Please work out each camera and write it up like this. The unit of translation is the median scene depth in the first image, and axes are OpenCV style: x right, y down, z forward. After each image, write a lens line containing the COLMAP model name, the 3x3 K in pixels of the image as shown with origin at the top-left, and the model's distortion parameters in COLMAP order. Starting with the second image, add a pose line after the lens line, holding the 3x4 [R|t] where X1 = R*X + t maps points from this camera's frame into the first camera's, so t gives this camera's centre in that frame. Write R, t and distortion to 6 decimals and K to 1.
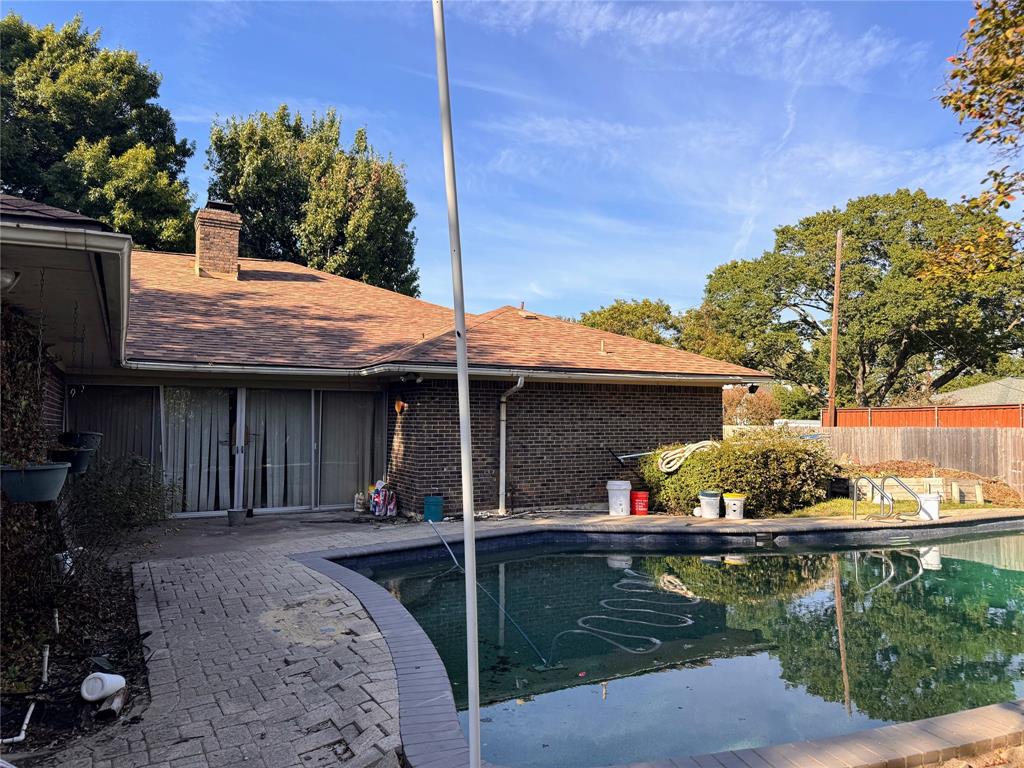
lens RADIAL K [[721.0, 0, 517.4], [0, 721.0, 385.7], [0, 0, 1]] dist [0.065352, -0.091515]
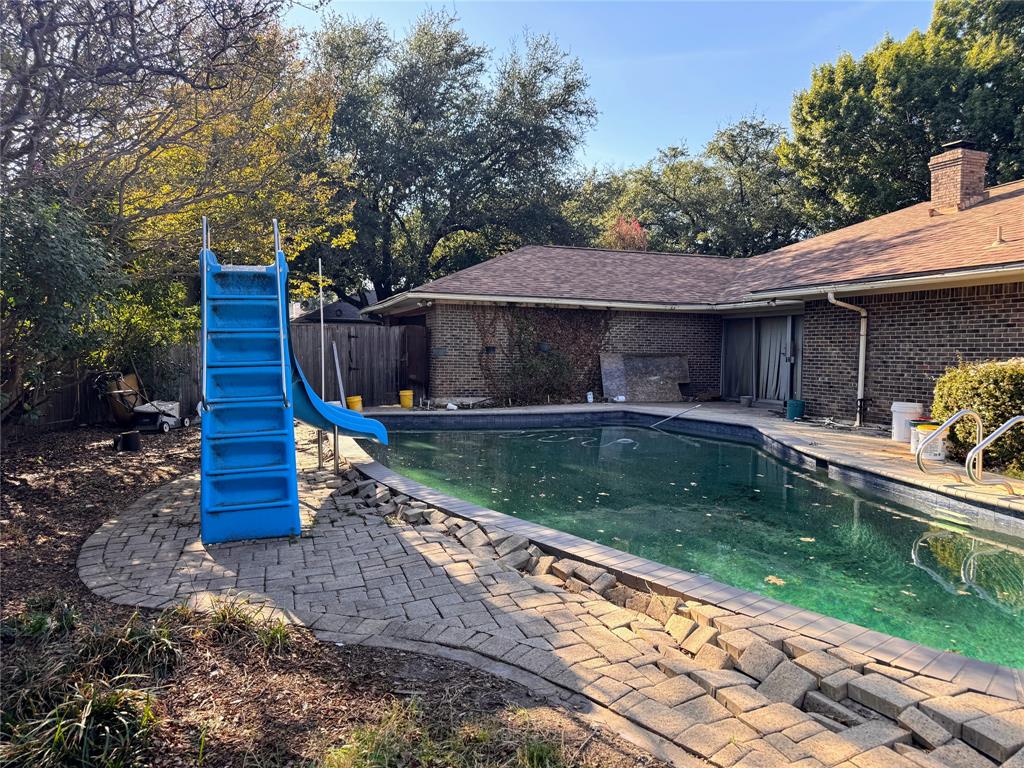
lens RADIAL K [[721.0, 0, 512.6], [0, 721.0, 382.4], [0, 0, 1]] dist [0.065352, -0.091515]
pose [[-0.137922, 0.041312, -0.989581, 0.509417], [0.037841, 0.998620, 0.036415, 0.028244], [0.989720, -0.032424, -0.139295, 0.316512]]
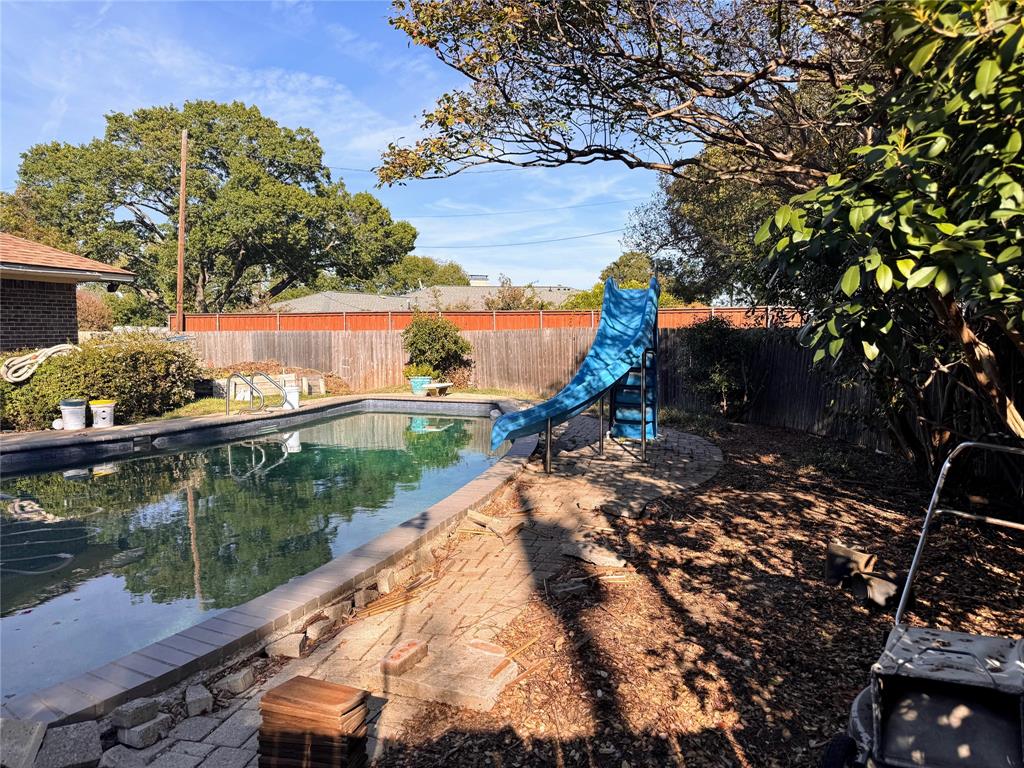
lens RADIAL K [[721.0, 0, 514.7], [0, 721.0, 382.8], [0, 0, 1]] dist [0.065352, -0.091515]
pose [[0.652433, -0.058922, 0.755553, -0.025321], [-0.031076, 0.994054, 0.104356, 0.006638], [-0.757209, -0.091565, 0.646723, 0.005461]]
